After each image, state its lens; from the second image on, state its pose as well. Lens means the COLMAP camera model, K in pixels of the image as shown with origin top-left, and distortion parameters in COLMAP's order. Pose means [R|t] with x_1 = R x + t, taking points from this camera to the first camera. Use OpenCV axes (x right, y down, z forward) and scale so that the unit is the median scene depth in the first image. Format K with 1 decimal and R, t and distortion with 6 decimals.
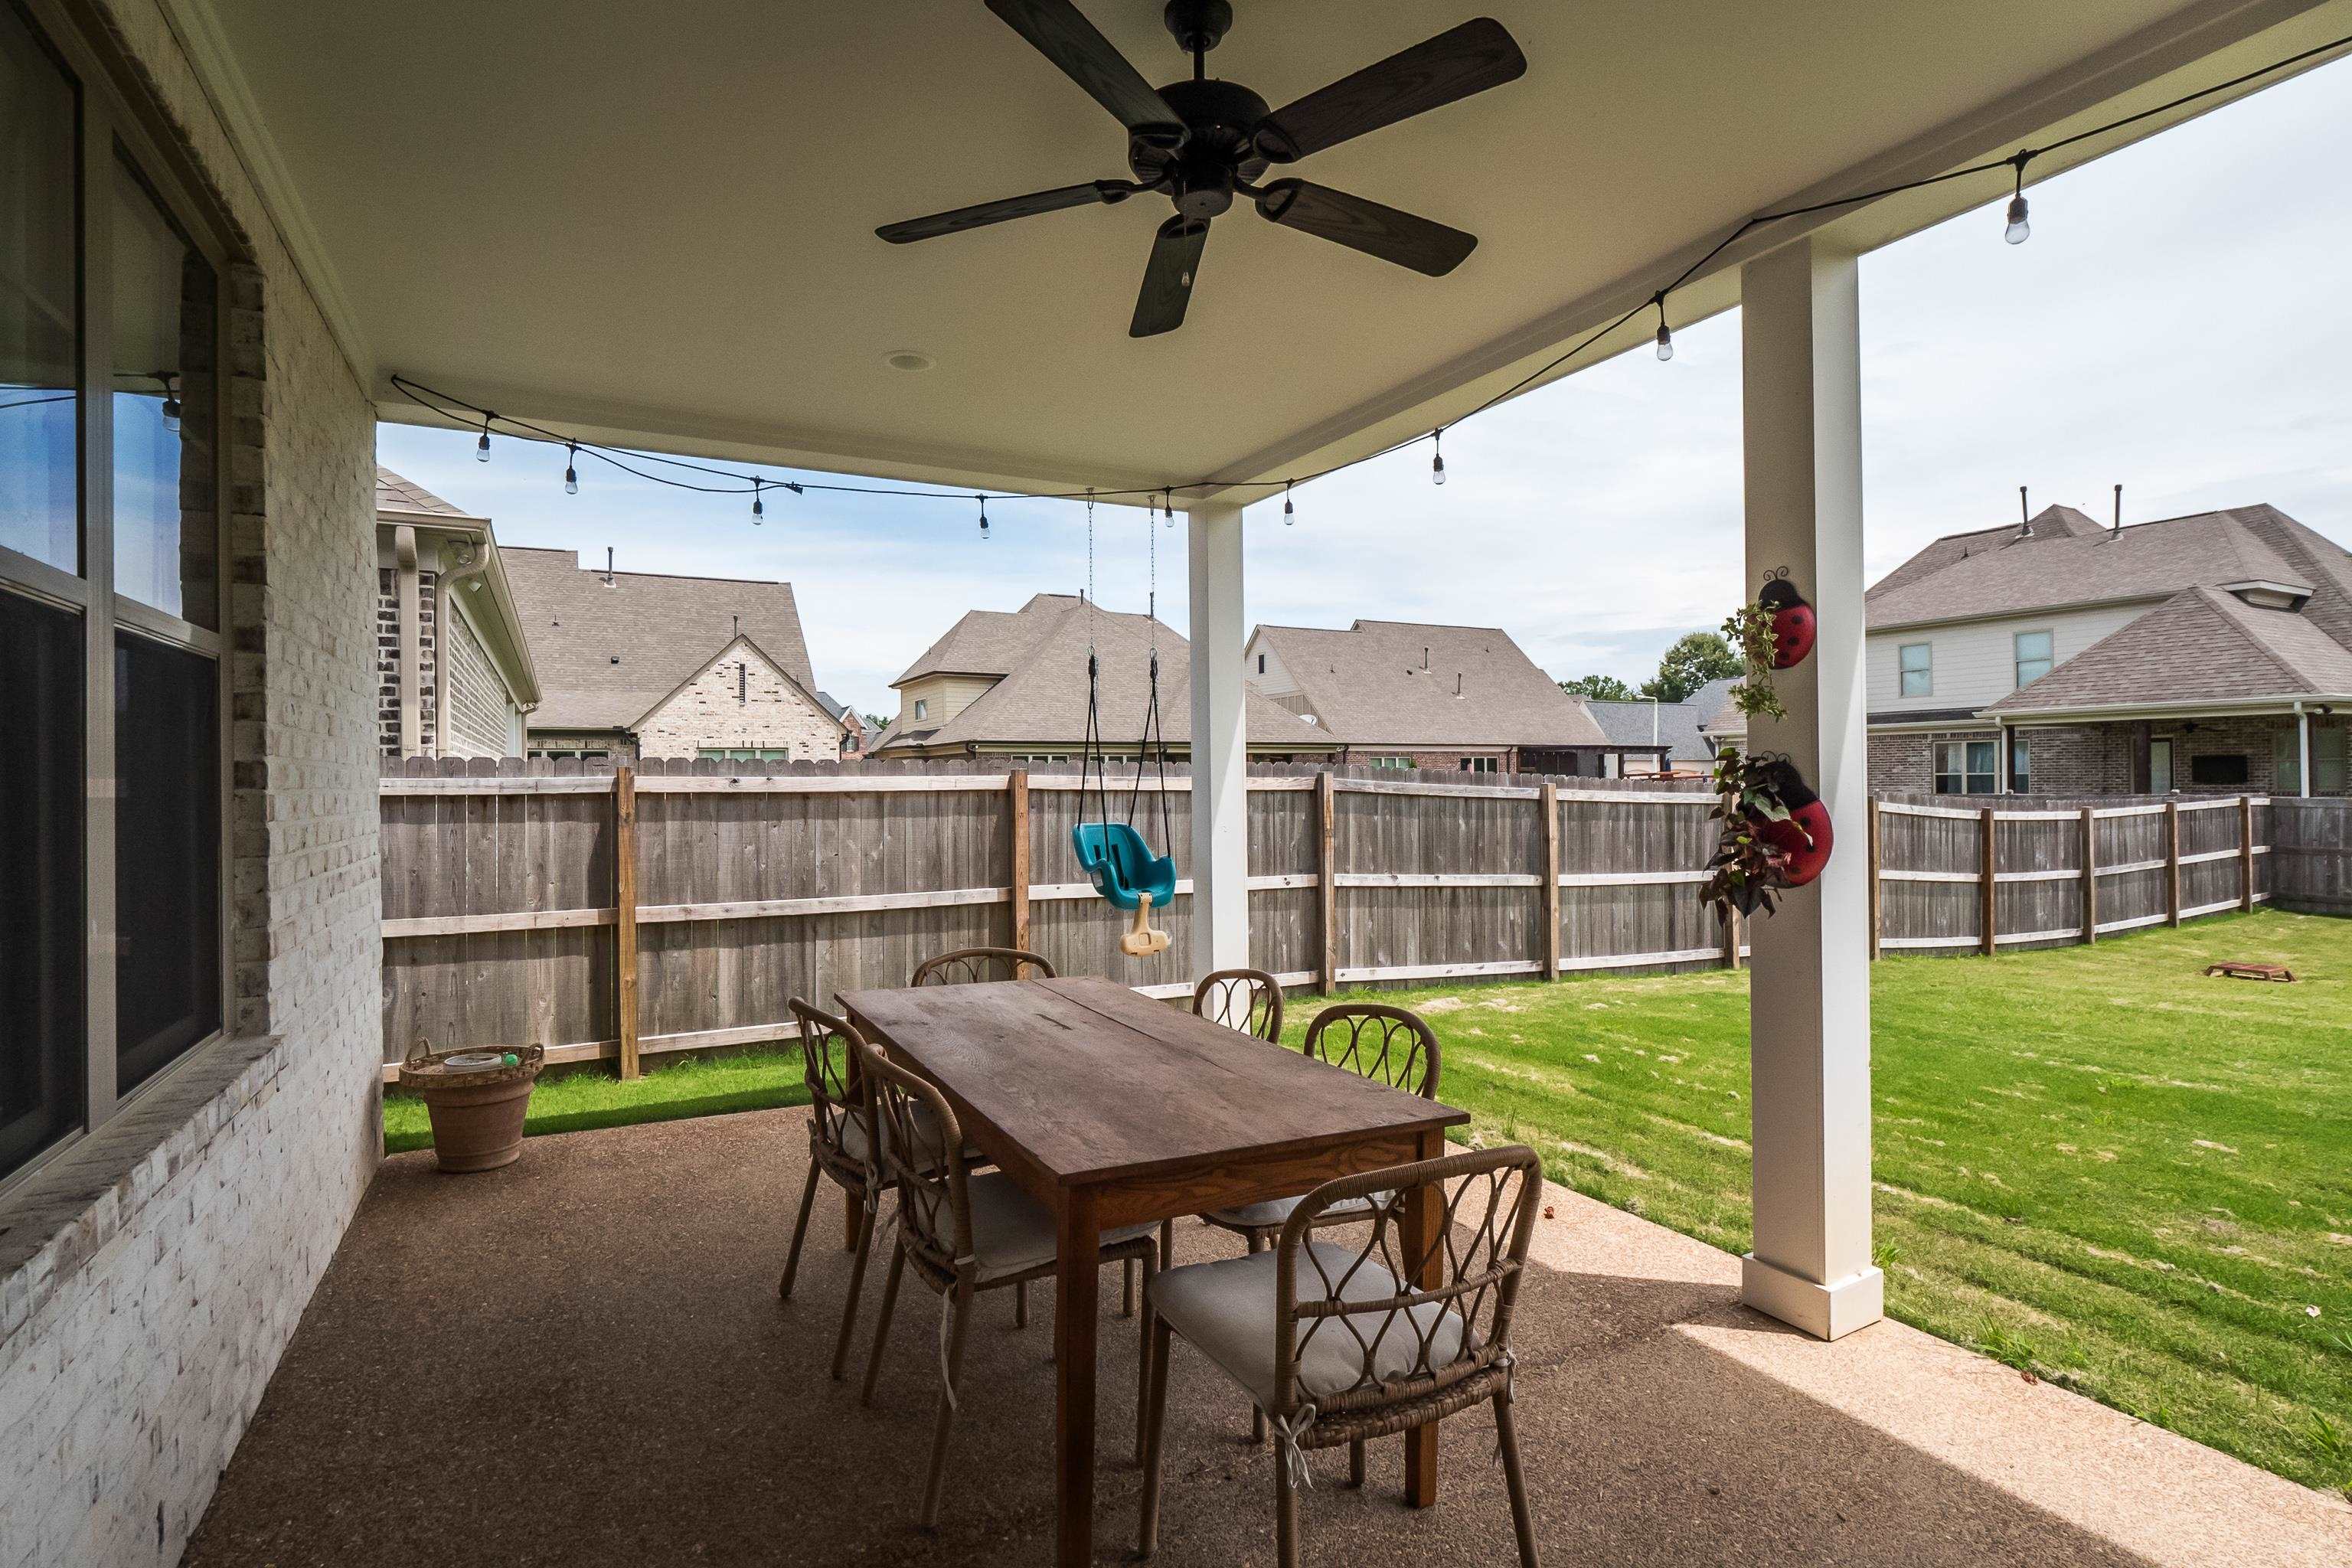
lens RADIAL K [[1150.3, 0, 1173.0], [0, 1150.3, 780.2], [0, 0, 1]] dist [-0.006436, -0.004452]
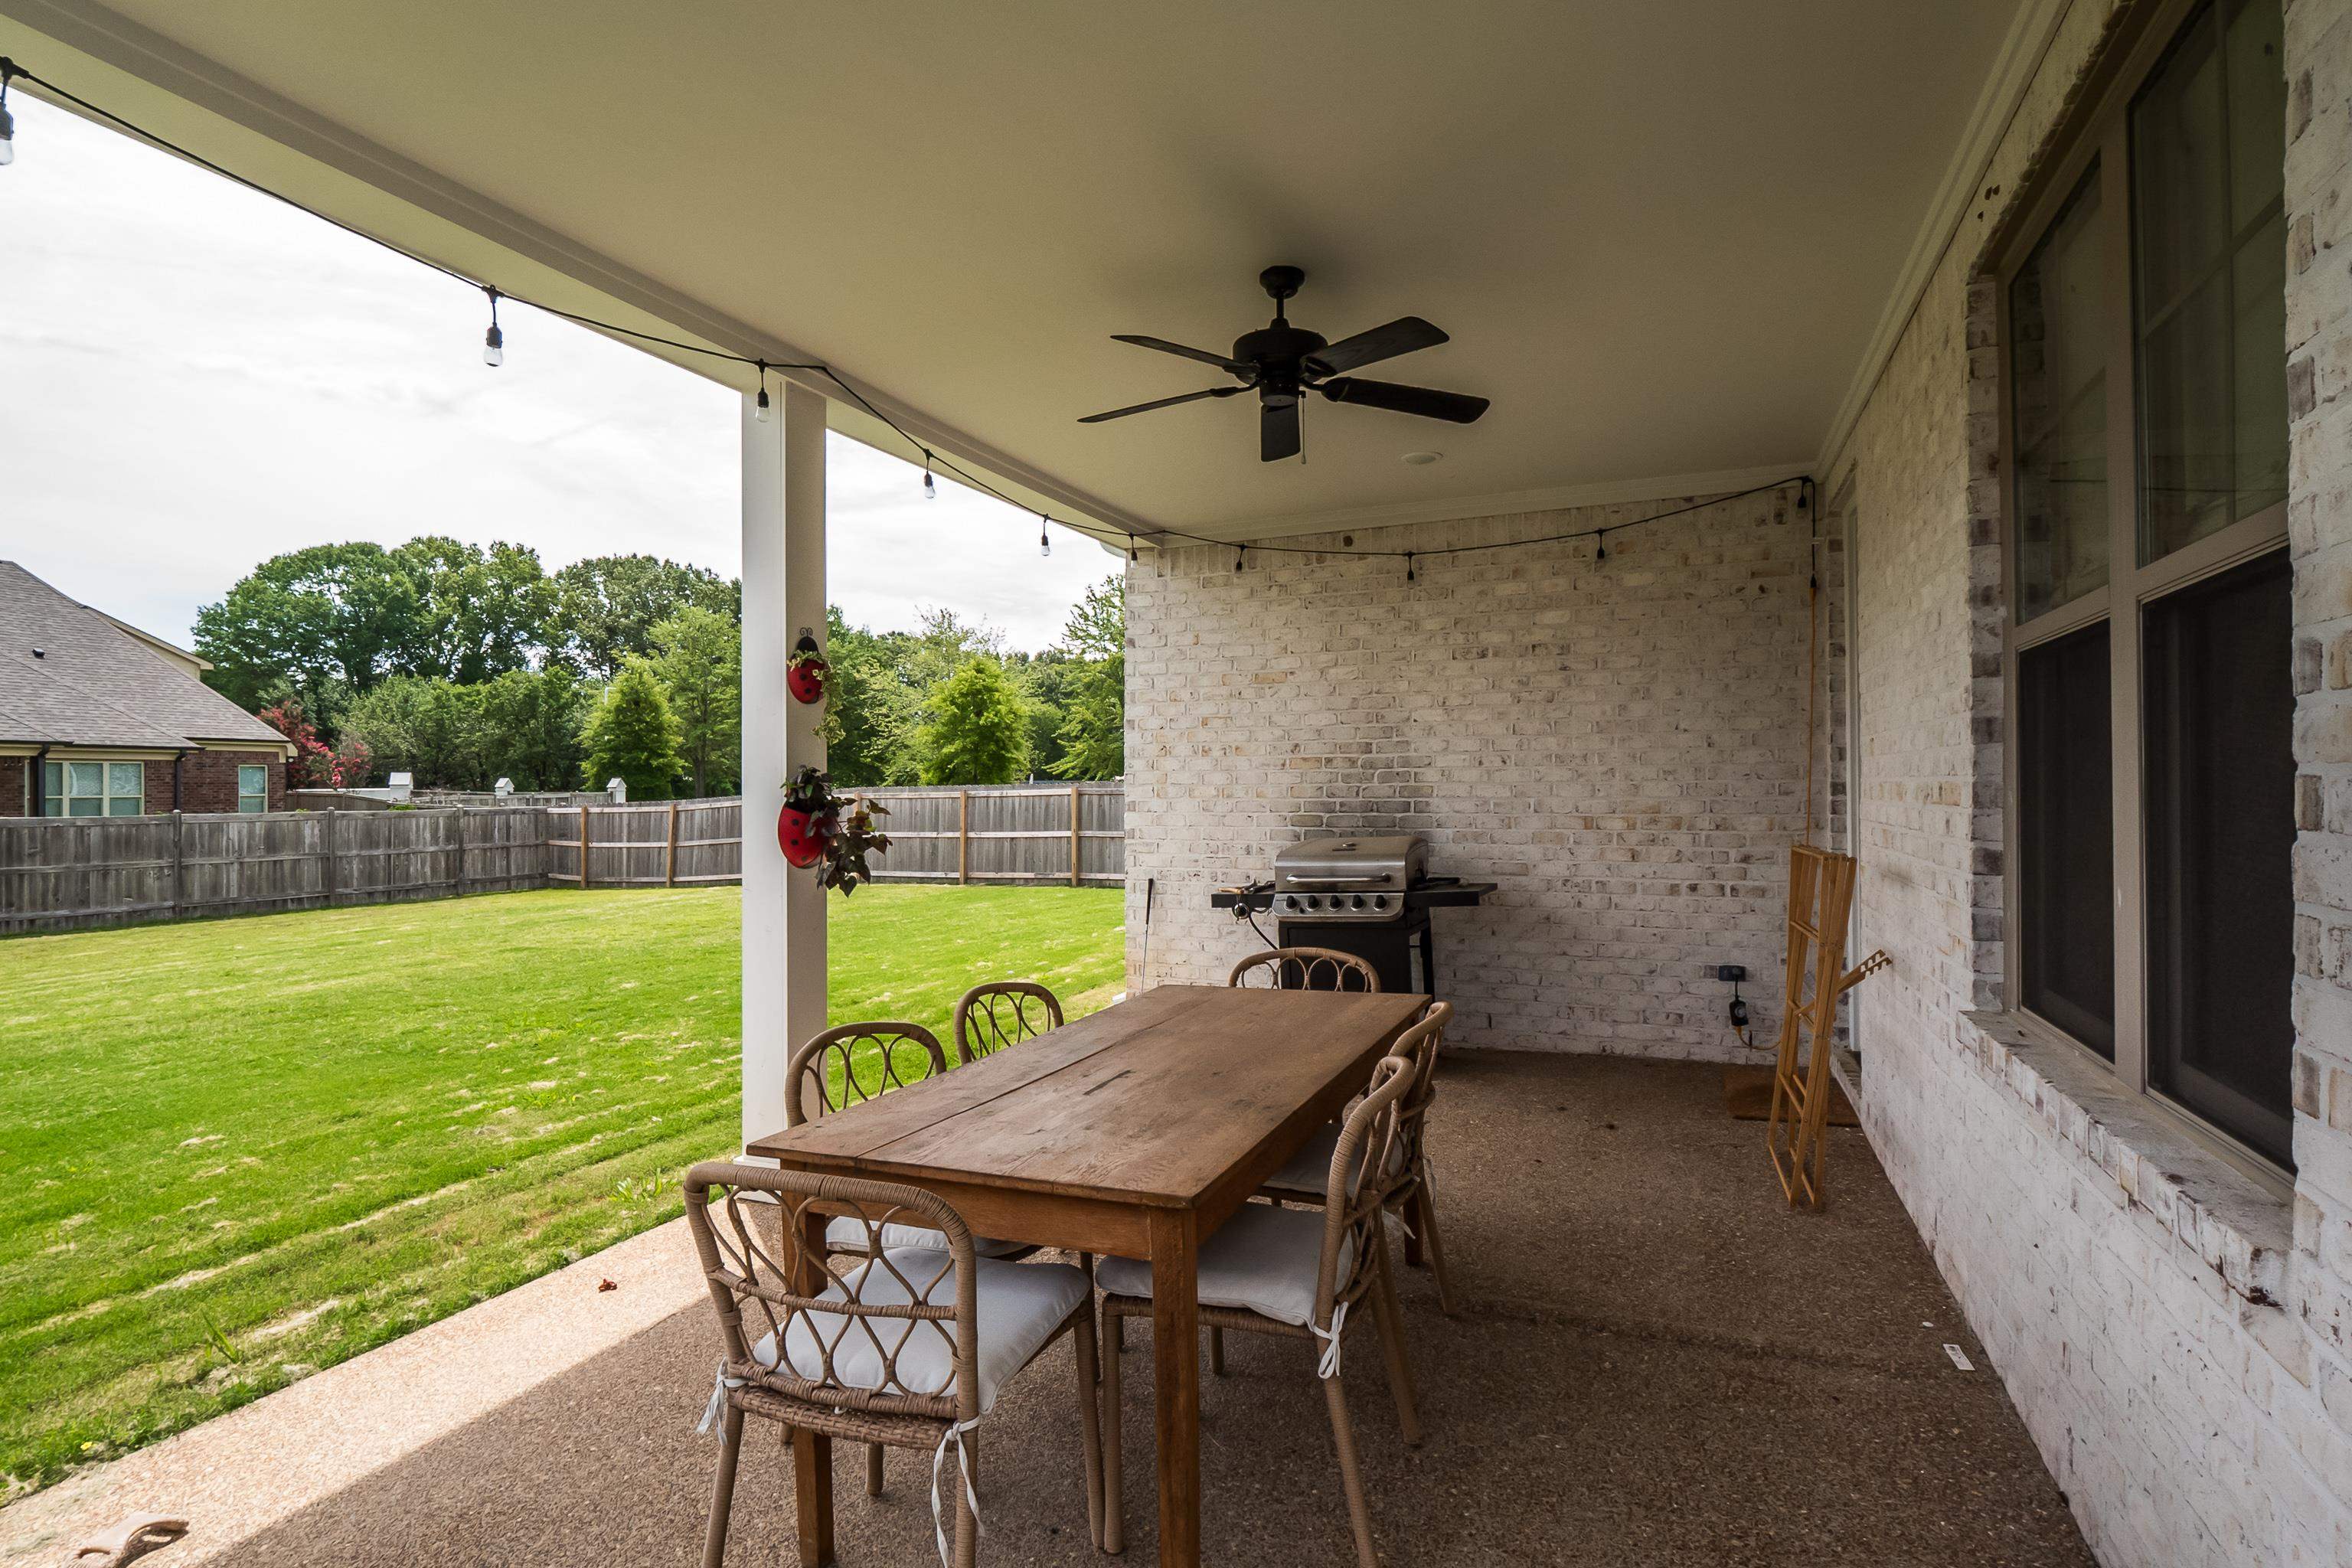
lens RADIAL K [[1150.3, 0, 1167.9], [0, 1150.3, 787.5], [0, 0, 1]] dist [-0.006436, -0.004452]
pose [[-0.623357, 0.013851, 0.781815, -0.138222], [0.011040, 0.999899, -0.008912, 0.002842], [-0.781860, 0.003076, -0.623447, 0.269561]]
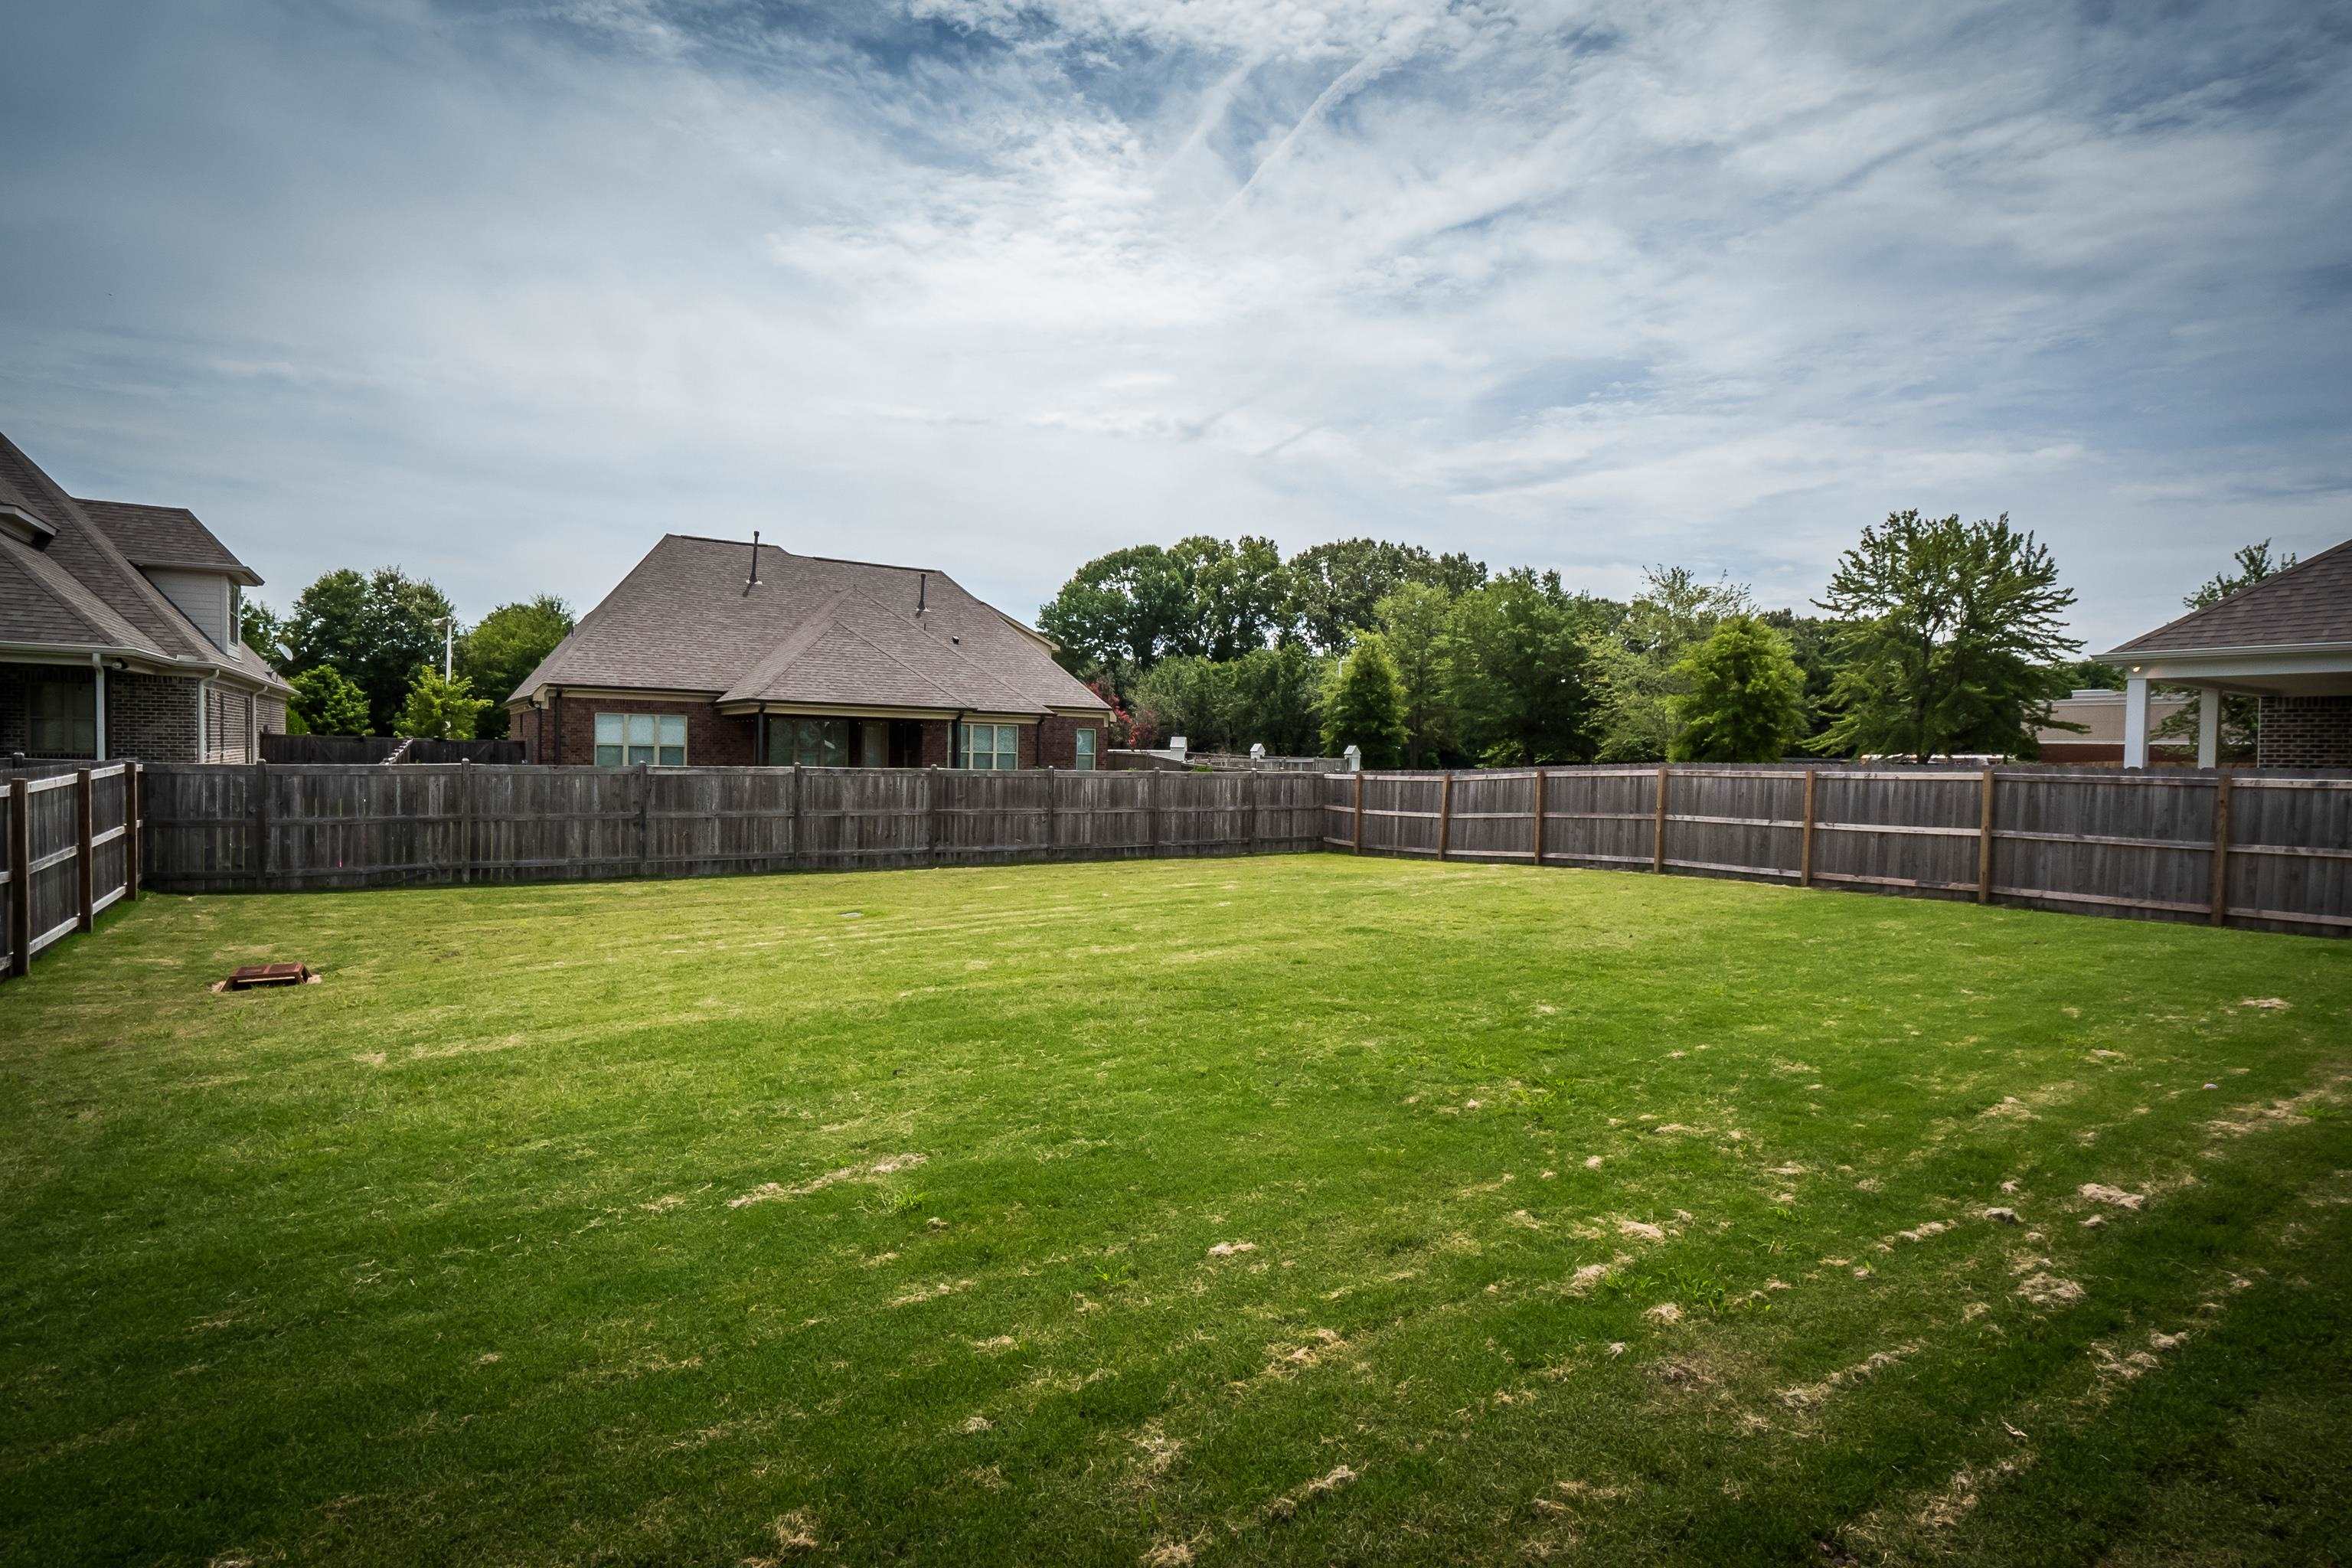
lens RADIAL K [[1150.3, 0, 1166.3], [0, 1150.3, 791.0], [0, 0, 1]] dist [-0.006436, -0.004452]
pose [[-0.081443, -0.024067, 0.996387, 0.046710], [-0.021812, 0.999512, 0.022360, 0.000497], [-0.996439, -0.019912, -0.081929, 0.313117]]
